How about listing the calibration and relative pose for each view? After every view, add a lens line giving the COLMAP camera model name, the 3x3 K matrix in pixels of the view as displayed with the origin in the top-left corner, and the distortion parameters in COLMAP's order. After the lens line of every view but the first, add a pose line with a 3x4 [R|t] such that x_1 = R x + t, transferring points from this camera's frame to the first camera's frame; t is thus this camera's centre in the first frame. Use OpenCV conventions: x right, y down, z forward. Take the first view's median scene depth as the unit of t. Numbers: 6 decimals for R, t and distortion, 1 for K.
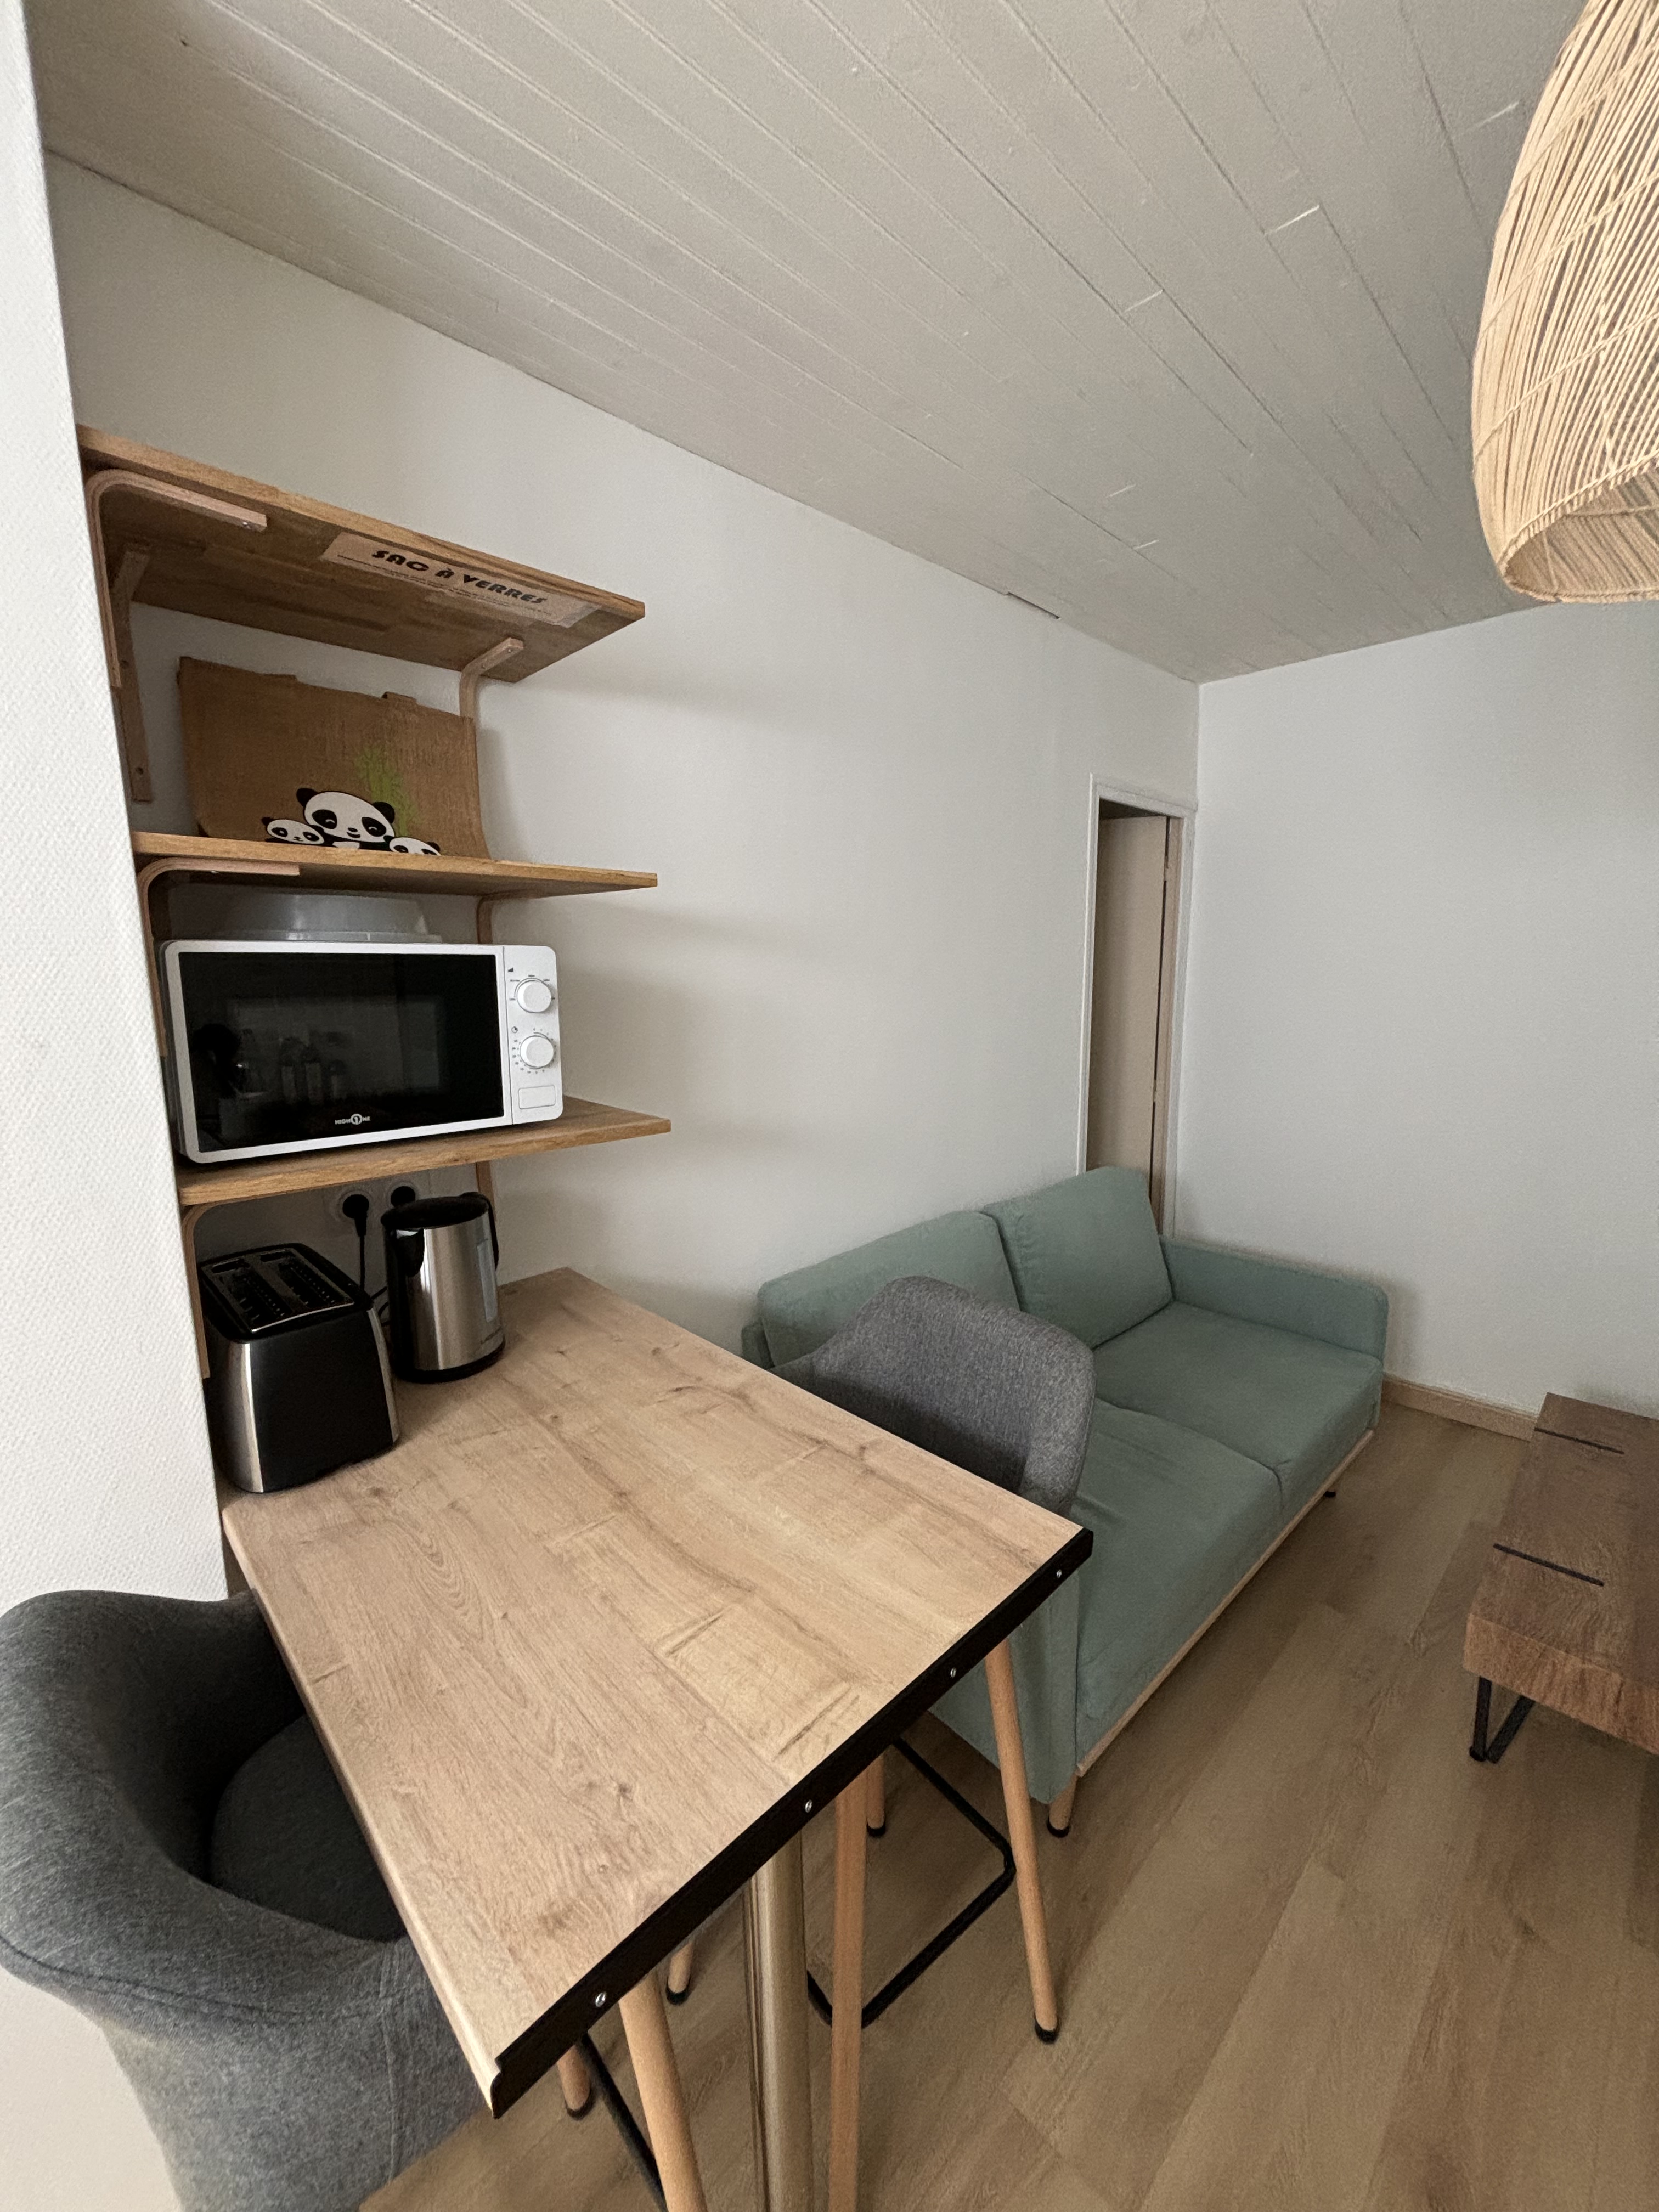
lens RADIAL K [[889.2, 0, 835.0], [0, 889.2, 1101.7], [0, 0, 1]] dist [-0.004391, 0.002045]
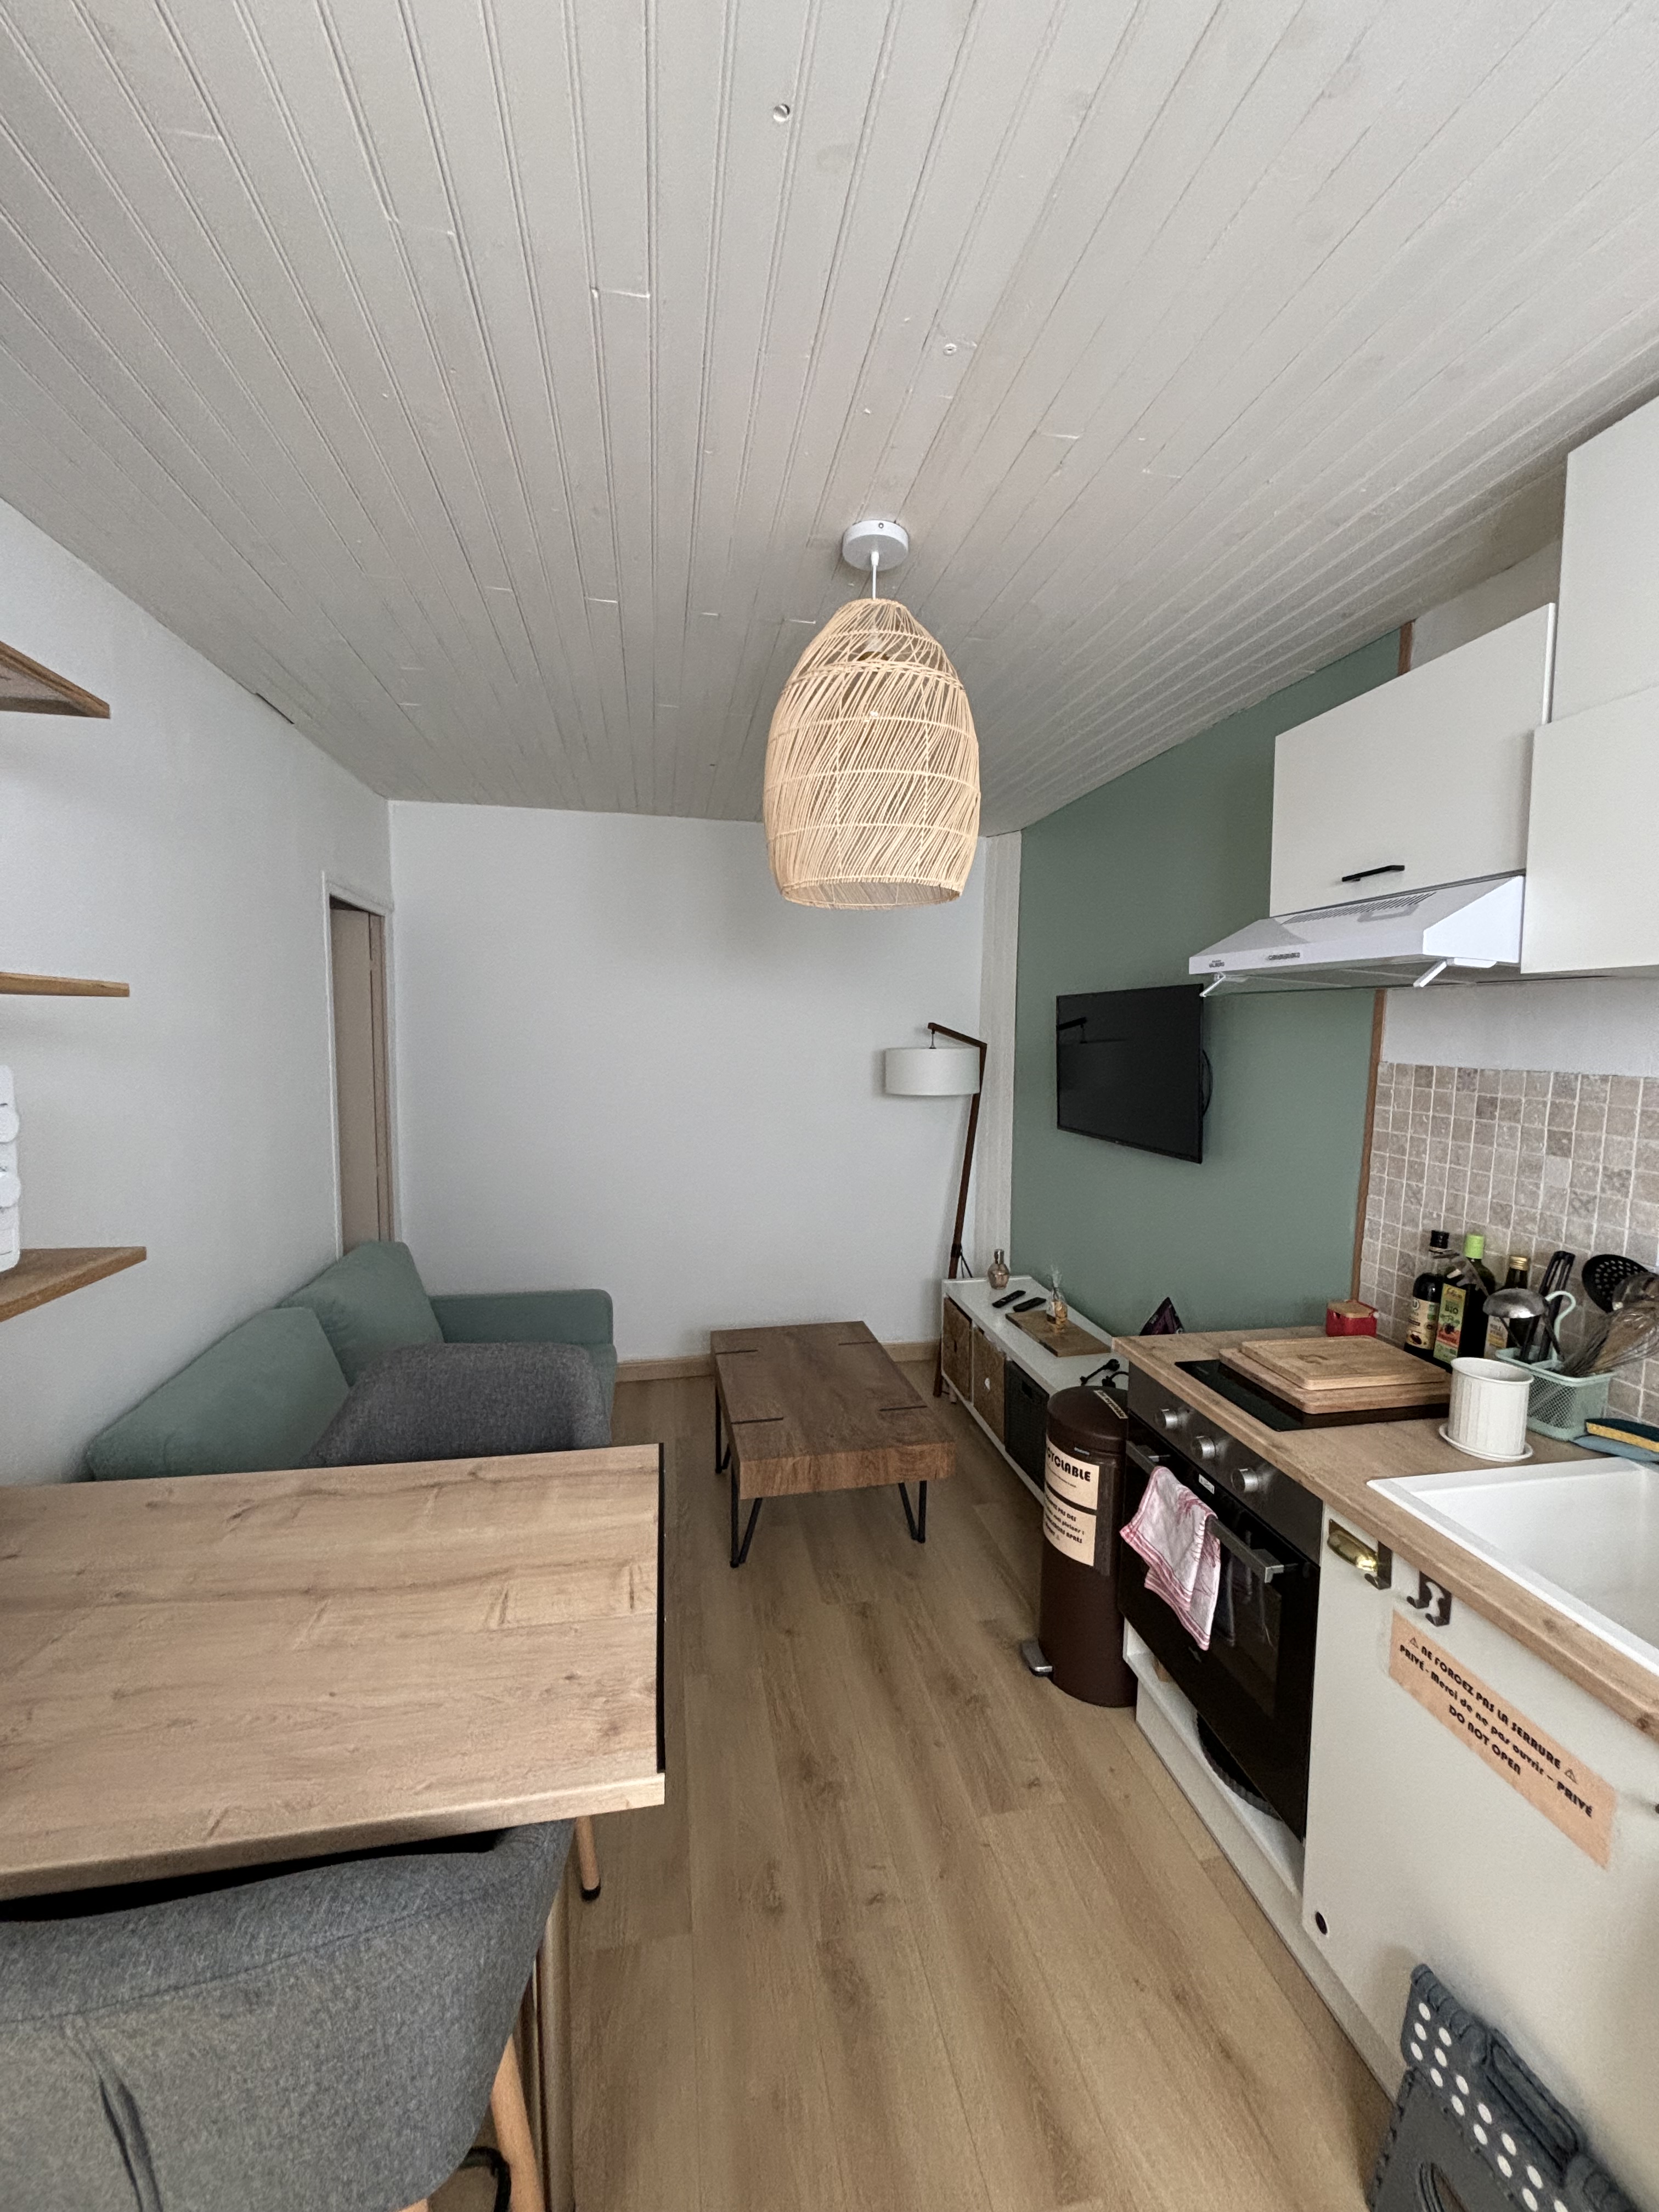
lens RADIAL K [[889.2, 0, 831.6], [0, 889.2, 1103.1], [0, 0, 1]] dist [-0.004391, 0.002045]
pose [[0.556800, -0.051466, 0.829051, -0.662614], [0.108869, 0.993991, -0.011413, -0.048284], [-0.823481, 0.096613, 0.559057, -0.138560]]
